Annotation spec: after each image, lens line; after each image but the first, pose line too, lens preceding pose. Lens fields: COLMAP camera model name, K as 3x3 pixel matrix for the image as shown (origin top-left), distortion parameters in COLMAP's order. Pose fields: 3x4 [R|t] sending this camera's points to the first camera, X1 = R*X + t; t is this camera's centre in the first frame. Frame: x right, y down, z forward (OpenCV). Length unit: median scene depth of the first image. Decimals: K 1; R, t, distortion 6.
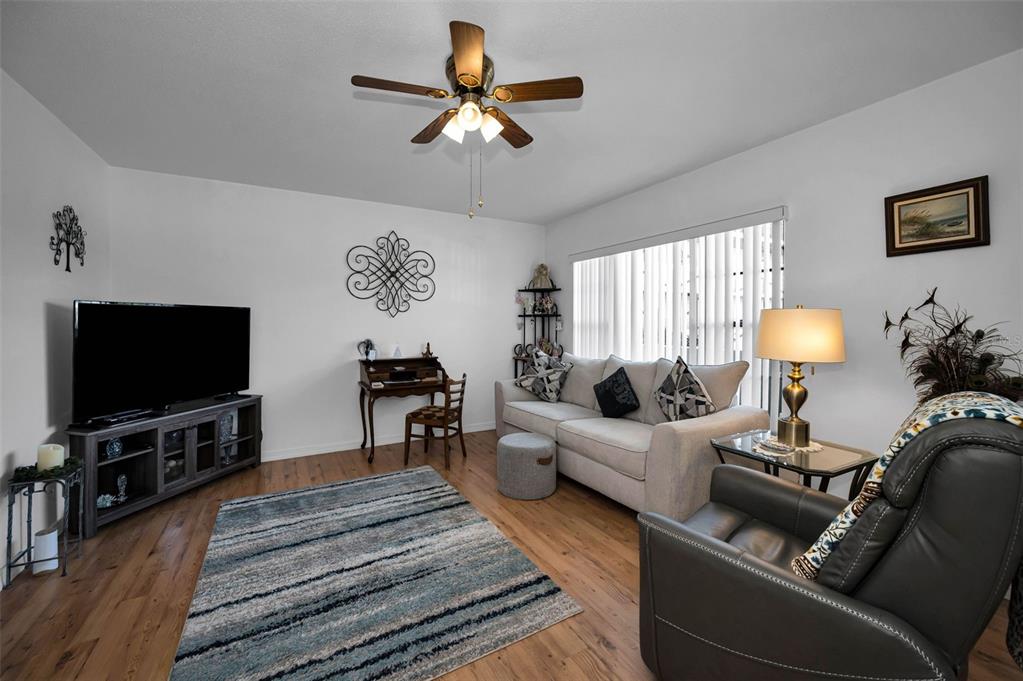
lens RADIAL K [[406.1, 0, 514.8], [0, 406.1, 326.5], [0, 0, 1]] dist [-0.006558, -0.000044]
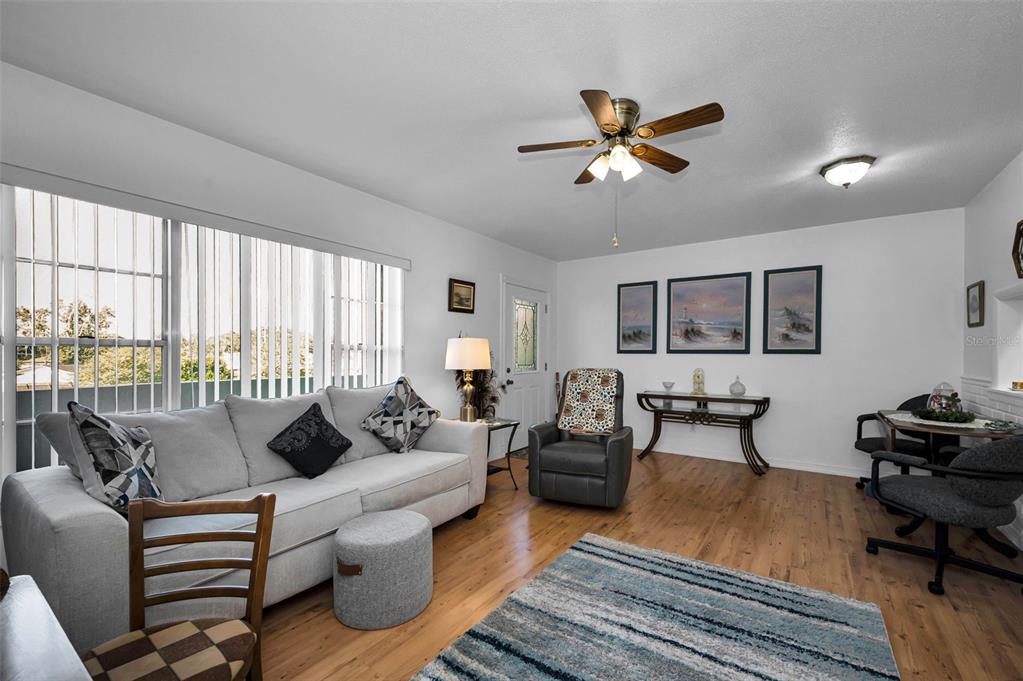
lens RADIAL K [[432.0, 0, 515.4], [0, 432.0, 359.5], [0, 0, 1]] dist [0.000233, 0.000093]
pose [[-0.436280, -0.009440, 0.899761, -0.591389], [0.008610, 0.999855, 0.014665, 0.010943], [-0.899770, 0.014145, -0.436136, 0.986341]]
